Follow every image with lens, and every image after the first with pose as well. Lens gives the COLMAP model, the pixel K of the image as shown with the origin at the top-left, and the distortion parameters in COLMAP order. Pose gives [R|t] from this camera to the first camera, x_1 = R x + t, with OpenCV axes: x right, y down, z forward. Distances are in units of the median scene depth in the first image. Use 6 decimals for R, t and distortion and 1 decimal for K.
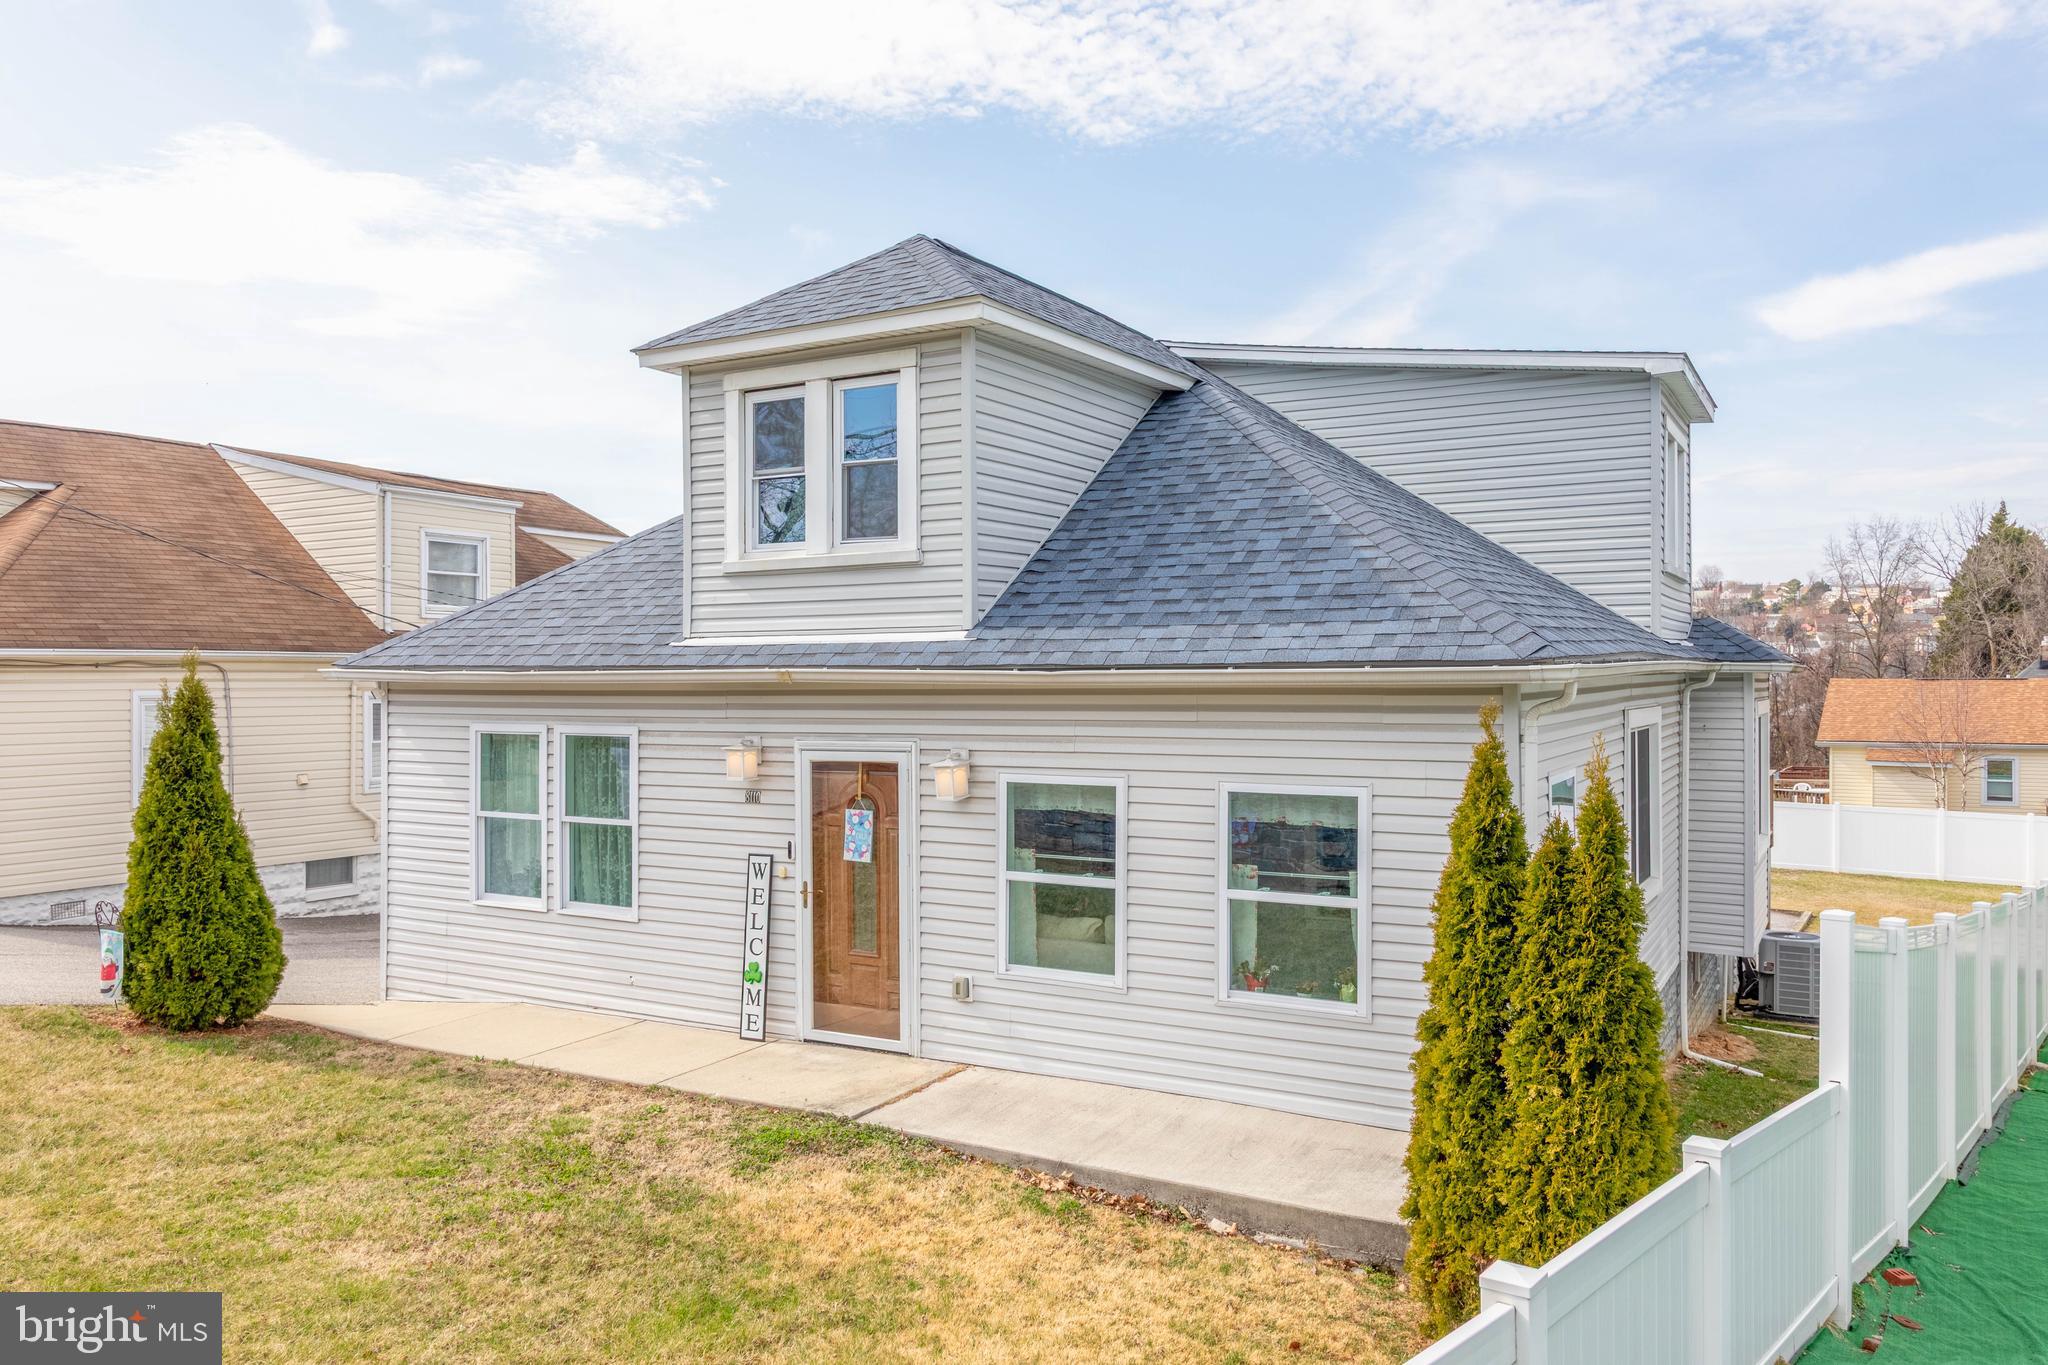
lens RADIAL K [[1450.4, 0, 1040.0], [0, 1450.4, 682.8], [0, 0, 1]] dist [-0.012491, 0.014475]
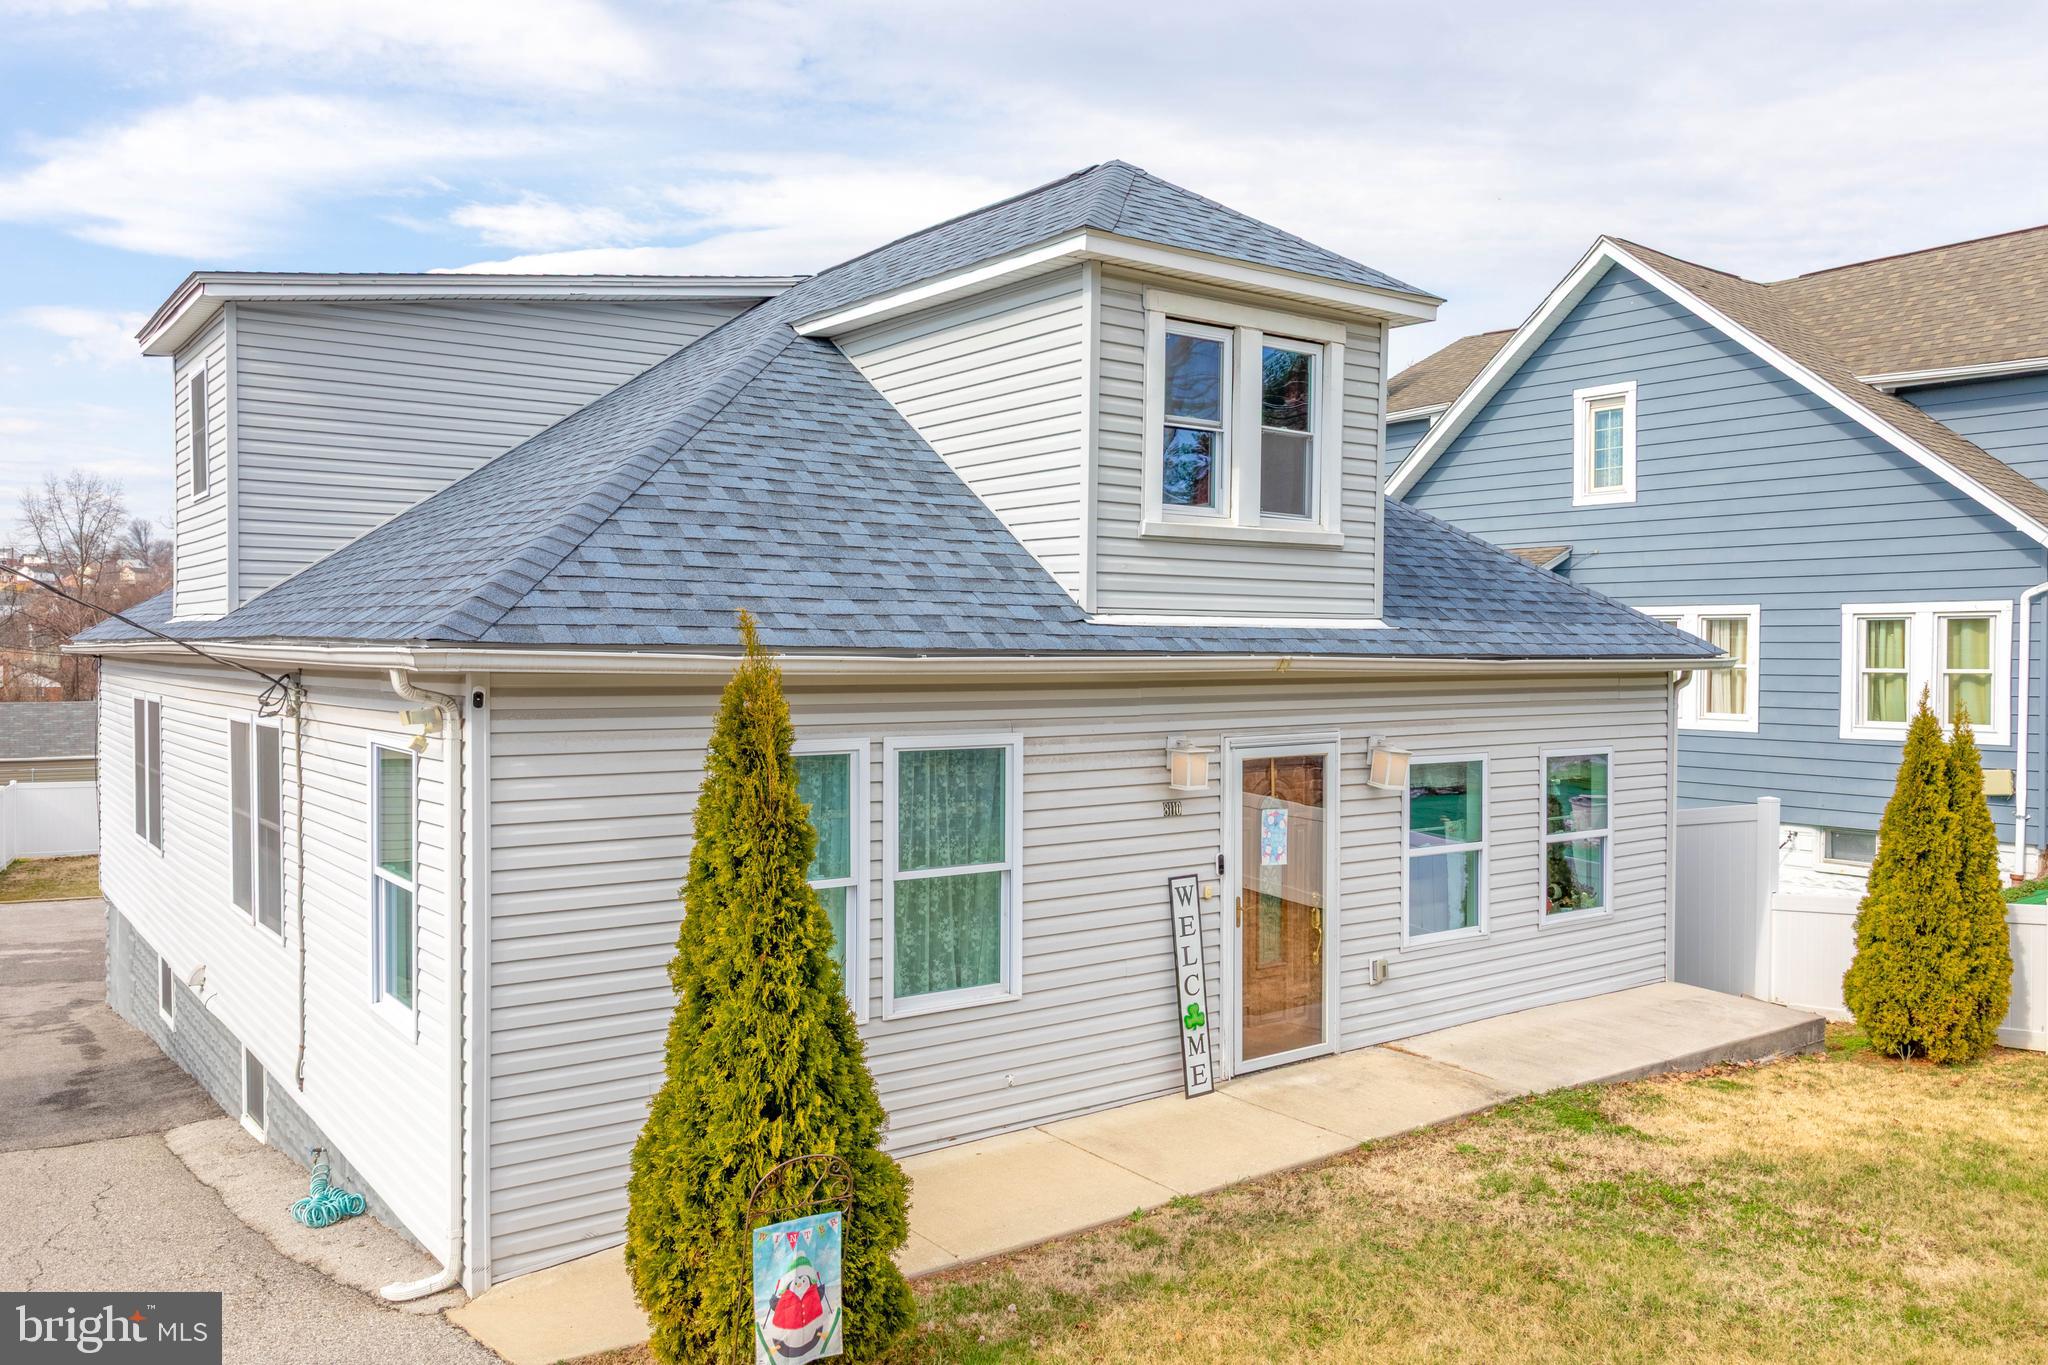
lens RADIAL K [[1544.8, 0, 1011.7], [0, 1544.8, 680.9], [0, 0, 1]] dist [0.002590, -0.007529]
pose [[0.406254, -0.014179, 0.913650, -1.074071], [-0.003191, 0.999851, 0.016936, -0.009595], [-0.913755, -0.009796, 0.406148, 0.746393]]
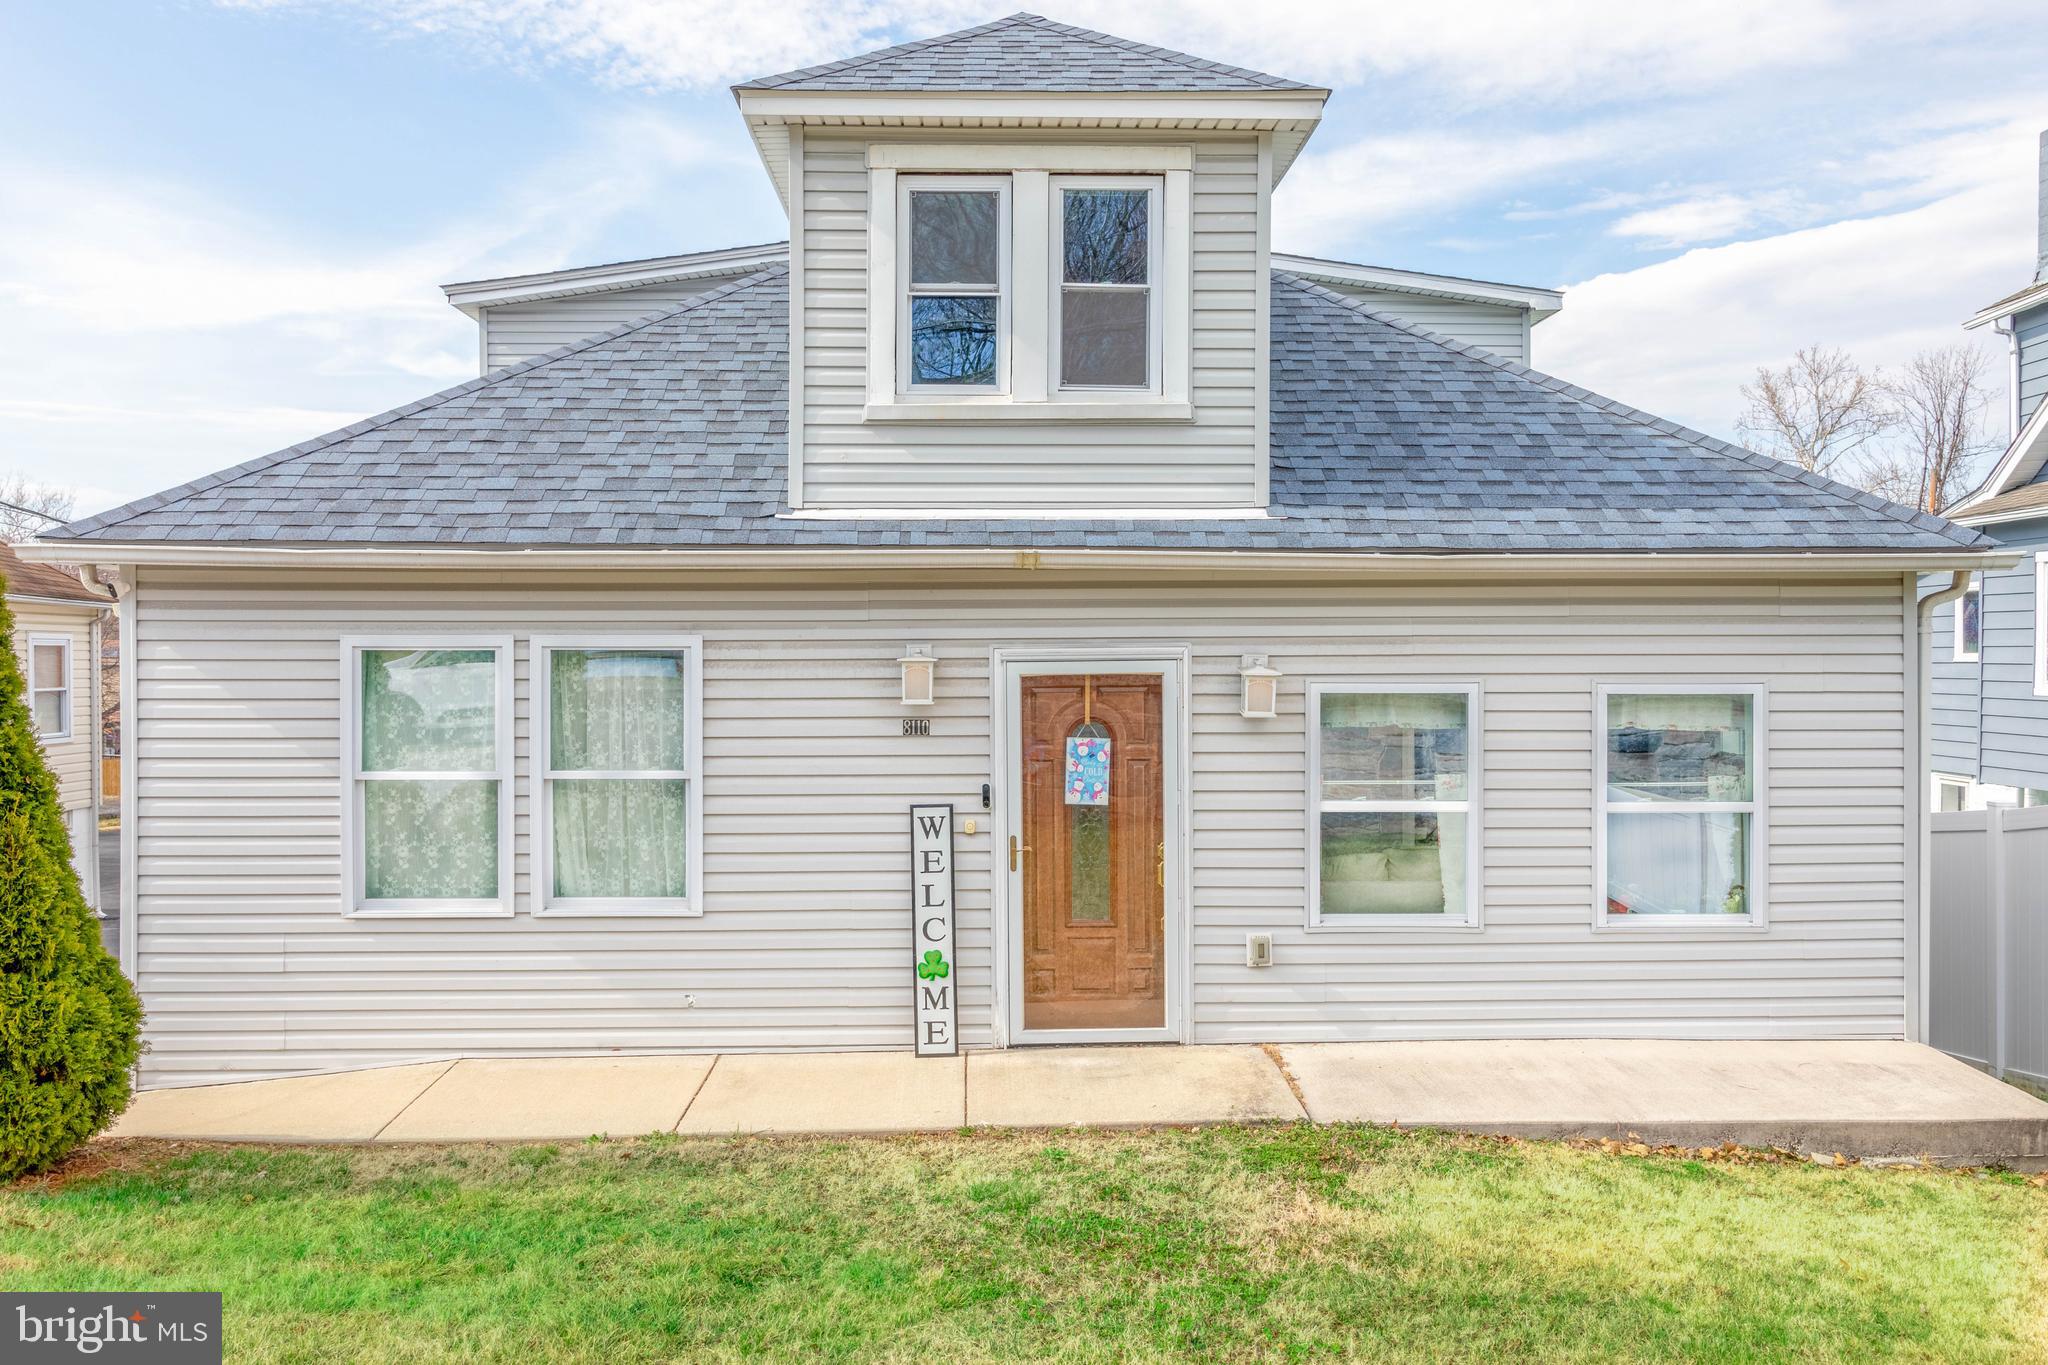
lens RADIAL K [[1541.8, 0, 1019.6], [0, 1541.8, 674.9], [0, 0, 1]] dist [0.009631, -0.010411]
pose [[0.856474, -0.004285, 0.516172, -0.572775], [0.000171, 0.999968, 0.008018, 0.047094], [-0.516190, -0.006779, 0.856448, 0.312805]]
